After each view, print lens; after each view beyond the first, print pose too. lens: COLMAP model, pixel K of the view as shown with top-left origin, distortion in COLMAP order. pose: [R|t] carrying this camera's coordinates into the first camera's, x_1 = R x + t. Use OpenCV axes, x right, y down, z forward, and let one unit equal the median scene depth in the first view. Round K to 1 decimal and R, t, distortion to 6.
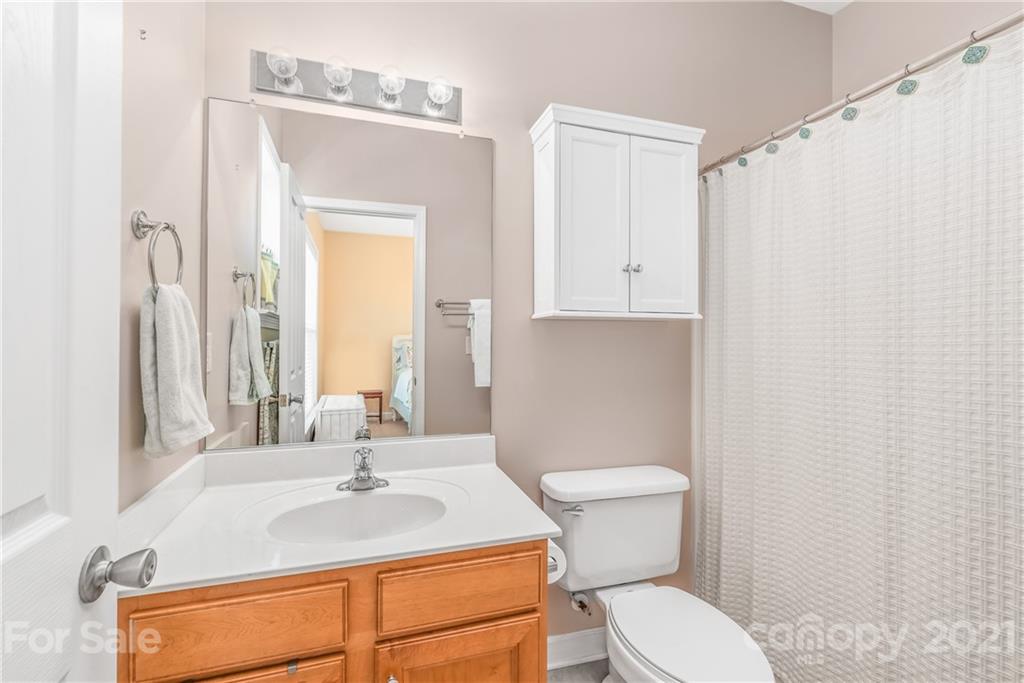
lens RADIAL K [[458.7, 0, 517.5], [0, 458.7, 349.6], [0, 0, 1]] dist [0.019077, -0.002137]
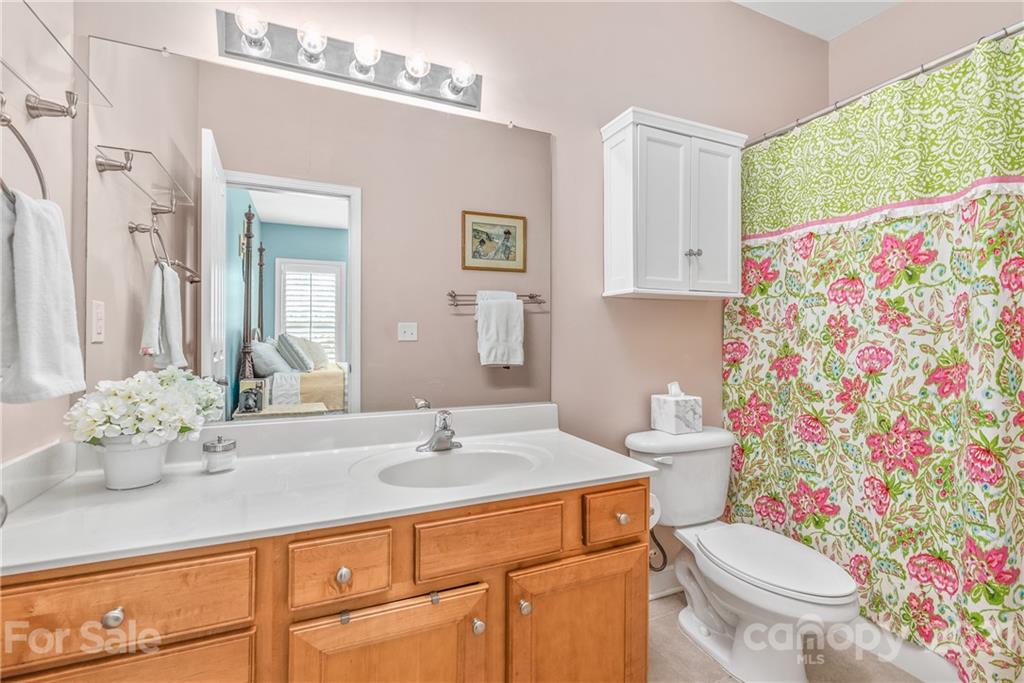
lens RADIAL K [[458.7, 0, 503.9], [0, 458.7, 335.2], [0, 0, 1]] dist [0.019077, -0.002137]
pose [[0.996340, 0.003540, 0.085401, -0.279973], [-0.005401, 0.999753, 0.021572, 0.004036], [-0.085304, -0.021954, 0.996113, -0.100082]]
